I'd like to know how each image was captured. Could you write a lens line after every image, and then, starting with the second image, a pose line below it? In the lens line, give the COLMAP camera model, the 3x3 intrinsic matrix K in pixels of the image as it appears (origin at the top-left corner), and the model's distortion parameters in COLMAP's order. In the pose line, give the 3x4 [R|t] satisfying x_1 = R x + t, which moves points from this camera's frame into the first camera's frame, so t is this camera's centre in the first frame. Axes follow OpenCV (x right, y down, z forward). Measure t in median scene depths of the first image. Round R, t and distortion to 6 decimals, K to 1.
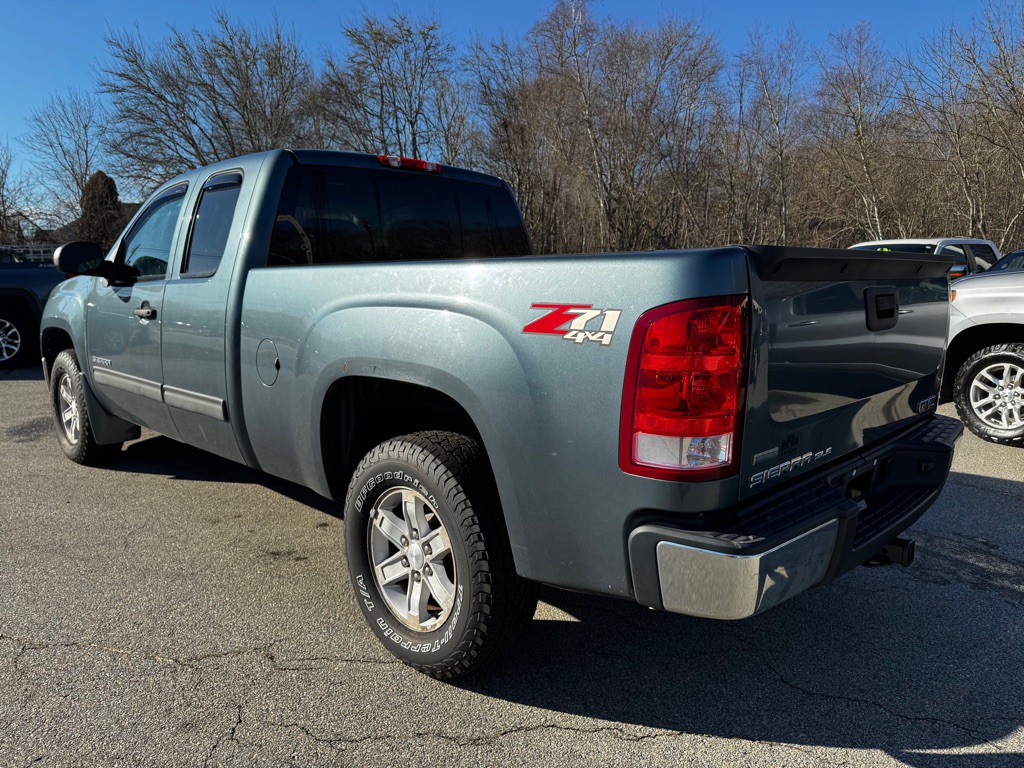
lens RADIAL K [[719.9, 0, 513.7], [0, 719.9, 383.9], [0, 0, 1]] dist [0.035944, -0.004814]
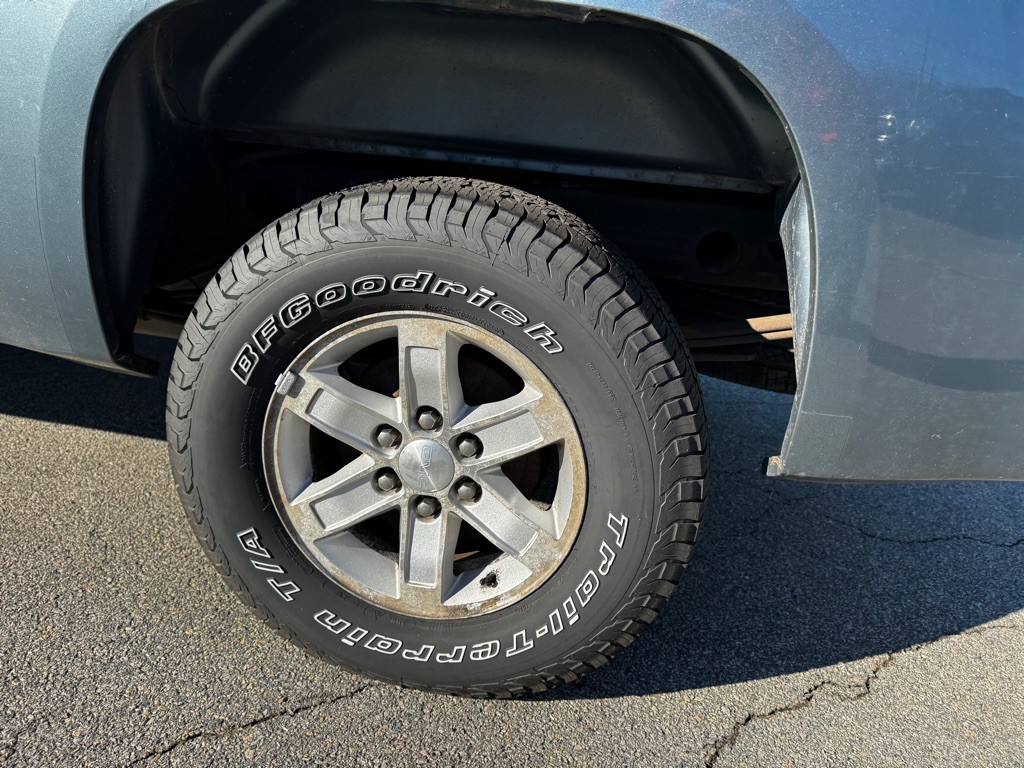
lens RADIAL K [[719.9, 0, 515.1], [0, 719.9, 380.4], [0, 0, 1]] dist [0.035944, -0.004814]
pose [[0.817818, -0.116655, 0.563529, -0.330019], [-0.014034, 0.974905, 0.222180, 0.087823], [-0.575306, -0.189611, 0.795658, 0.621327]]
